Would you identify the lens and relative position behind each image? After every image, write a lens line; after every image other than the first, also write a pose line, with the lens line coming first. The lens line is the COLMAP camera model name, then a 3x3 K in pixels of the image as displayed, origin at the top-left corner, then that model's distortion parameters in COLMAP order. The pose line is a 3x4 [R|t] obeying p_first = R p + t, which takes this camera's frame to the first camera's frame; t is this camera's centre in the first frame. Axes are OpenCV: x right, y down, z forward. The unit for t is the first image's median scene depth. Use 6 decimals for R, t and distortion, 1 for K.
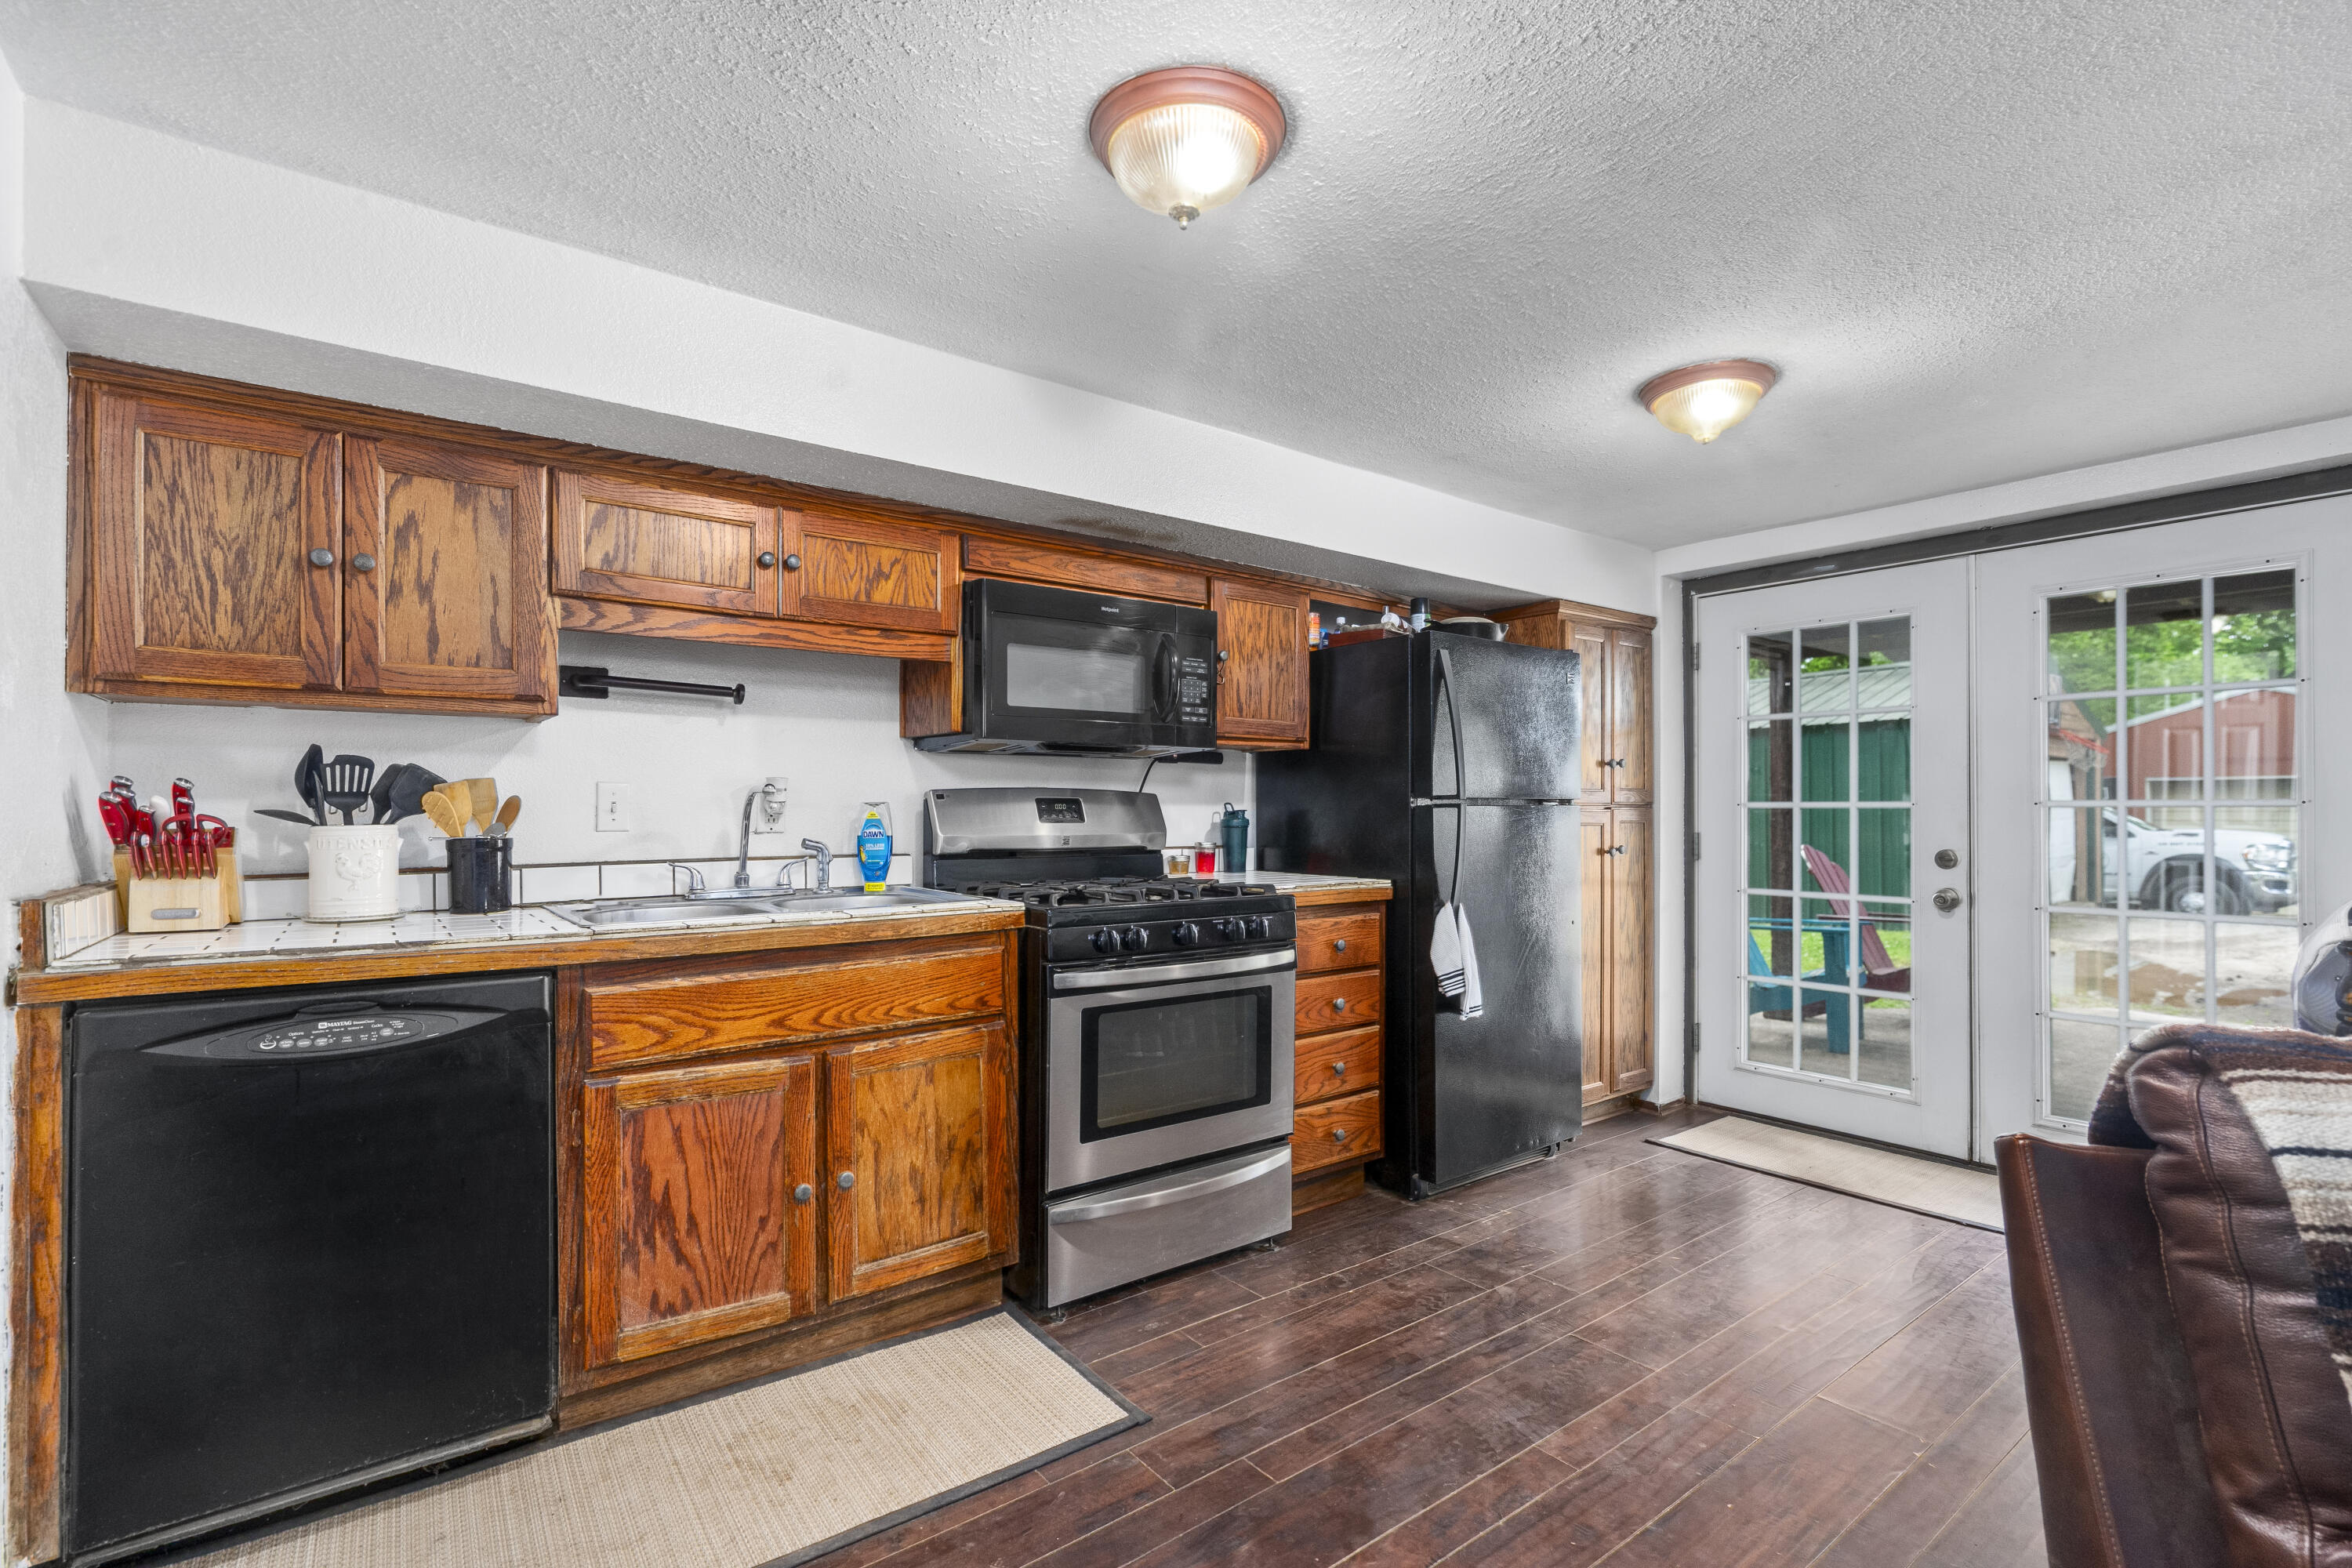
lens RADIAL K [[1069.1, 0, 1149.3], [0, 1069.1, 801.5], [0, 0, 1]] dist [-0.002694, 0.000937]
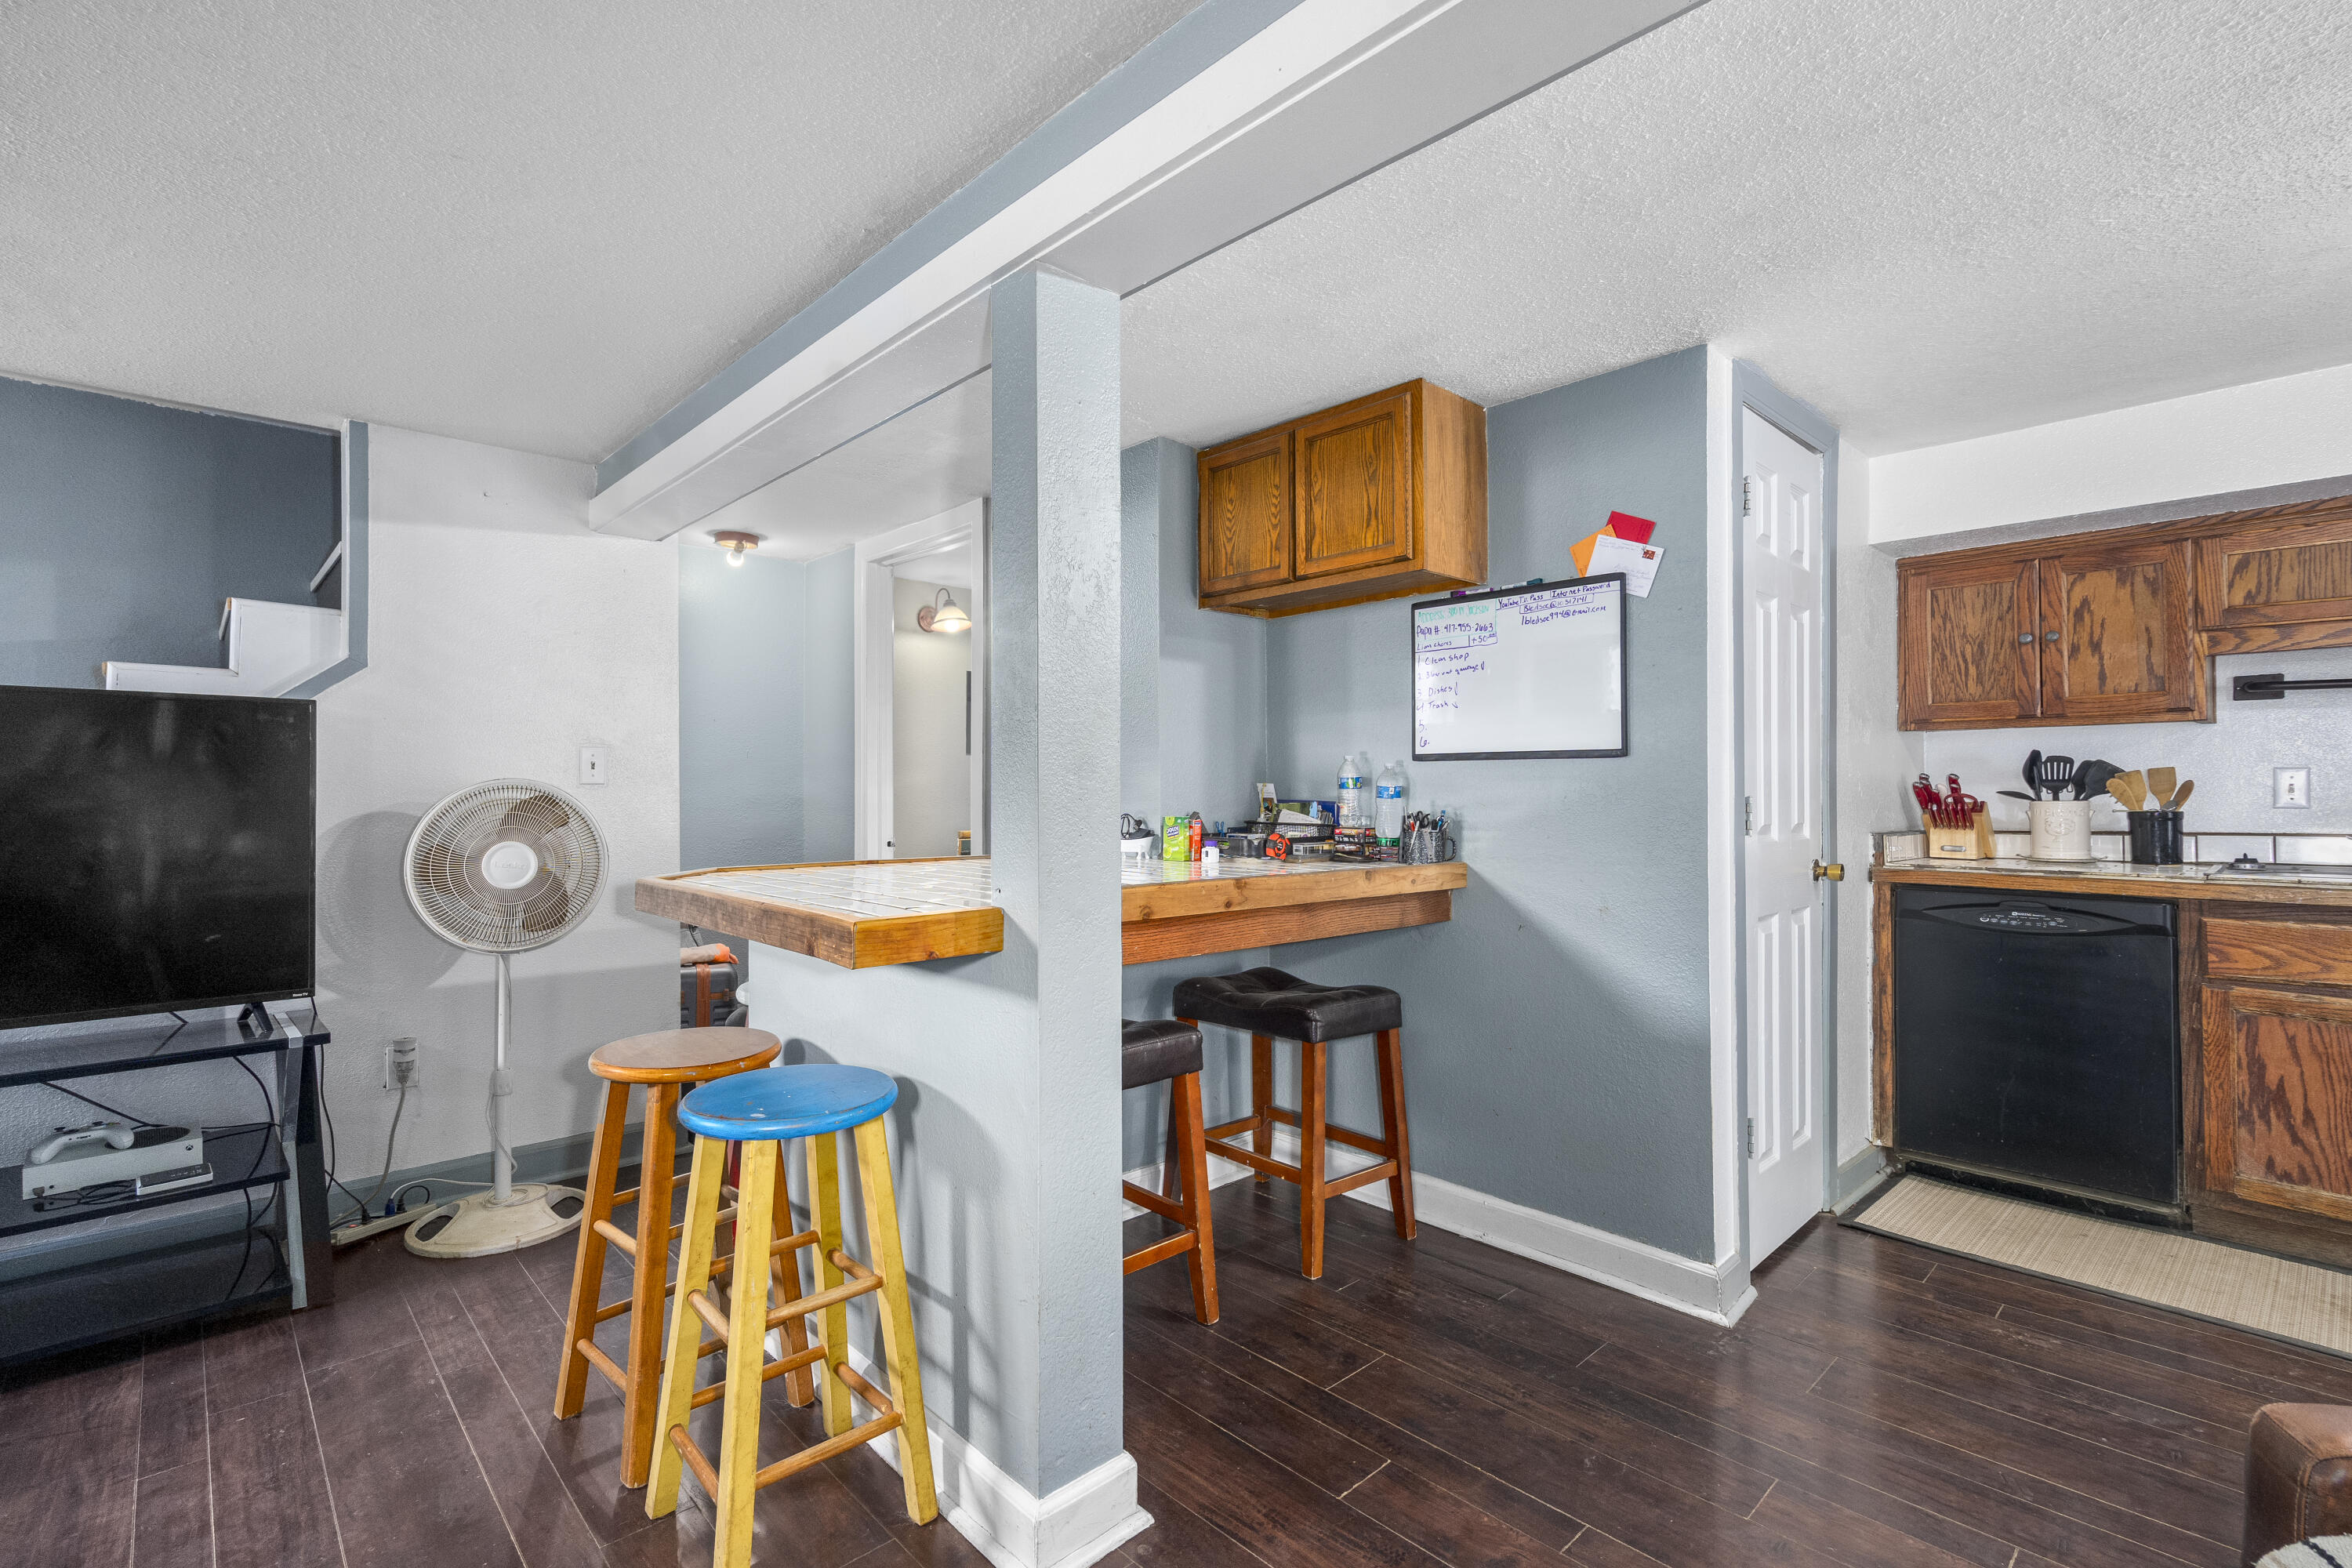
lens RADIAL K [[1069.1, 0, 1171.3], [0, 1069.1, 784.4], [0, 0, 1]] dist [-0.002694, 0.000937]
pose [[0.115002, -0.010028, -0.993315, 0.652441], [0.007784, 0.999927, -0.009194, 0.002281], [0.993335, -0.006675, 0.115072, -0.463749]]
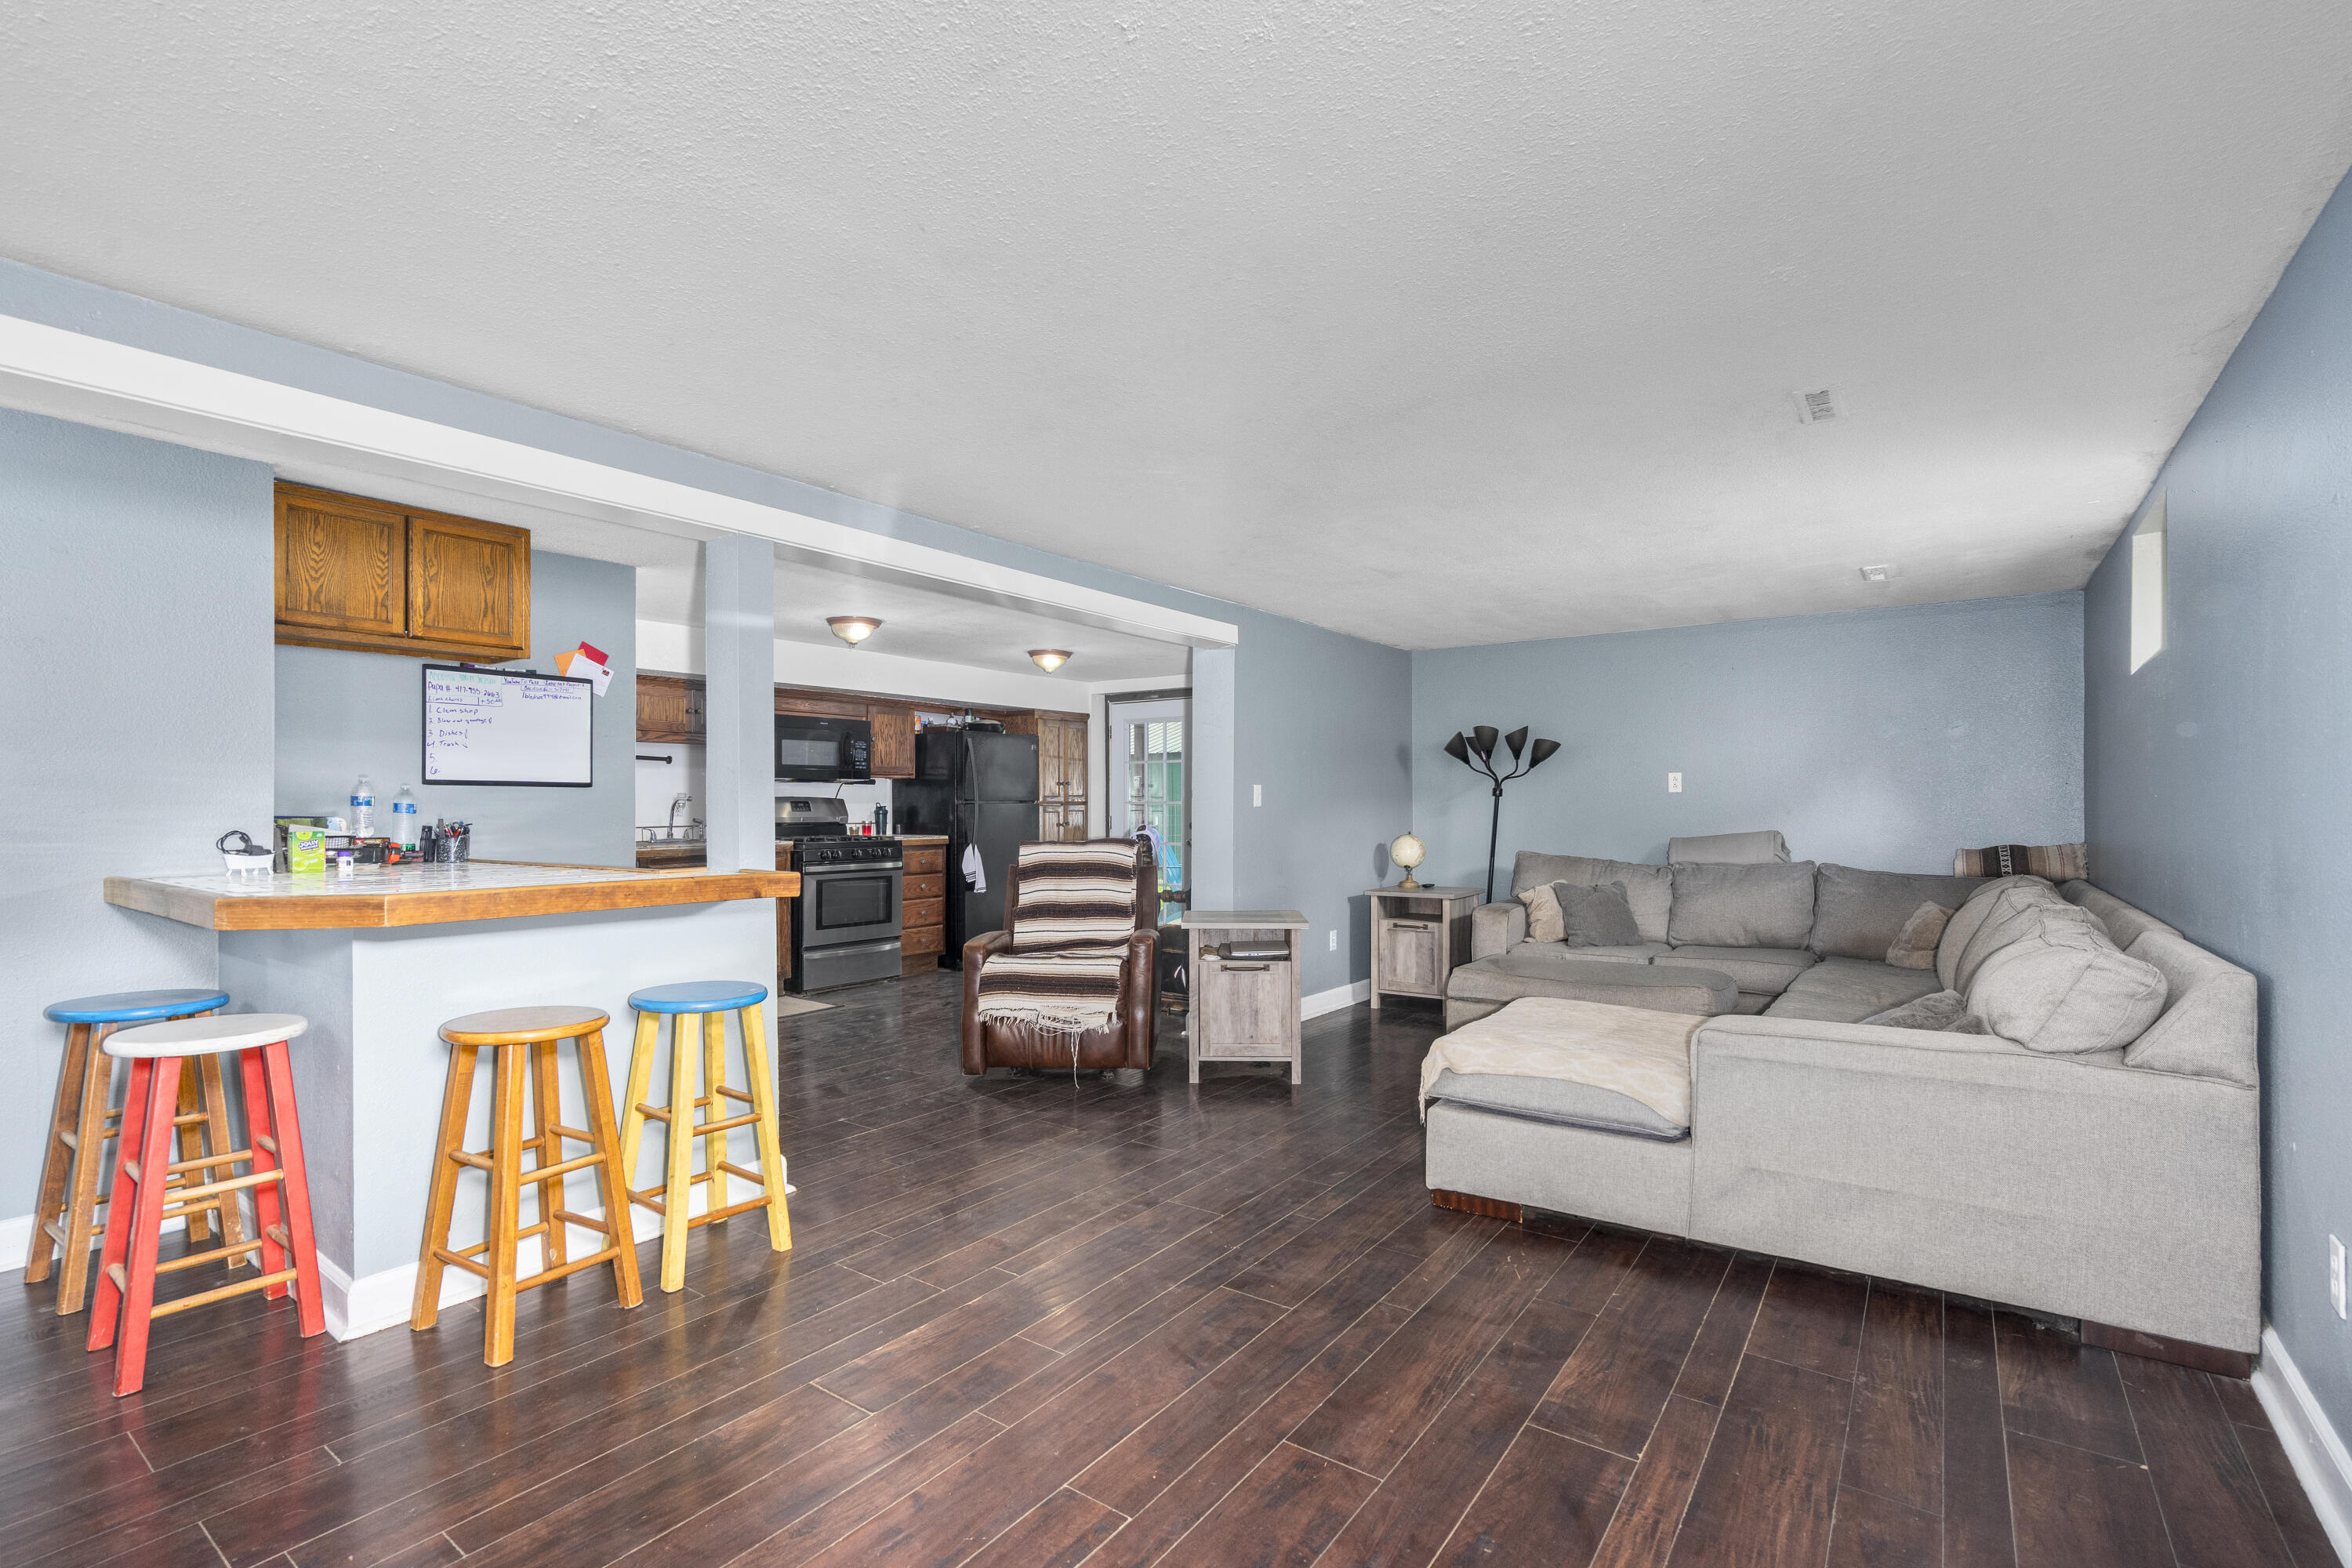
lens RADIAL K [[1069.1, 0, 1172.2], [0, 1069.1, 801.3], [0, 0, 1]] dist [-0.002694, 0.000937]
pose [[0.950590, -0.001940, 0.310445, -0.053386], [0.000596, 0.999990, 0.004423, -0.017383], [-0.310450, -0.004019, 0.950581, -2.114840]]
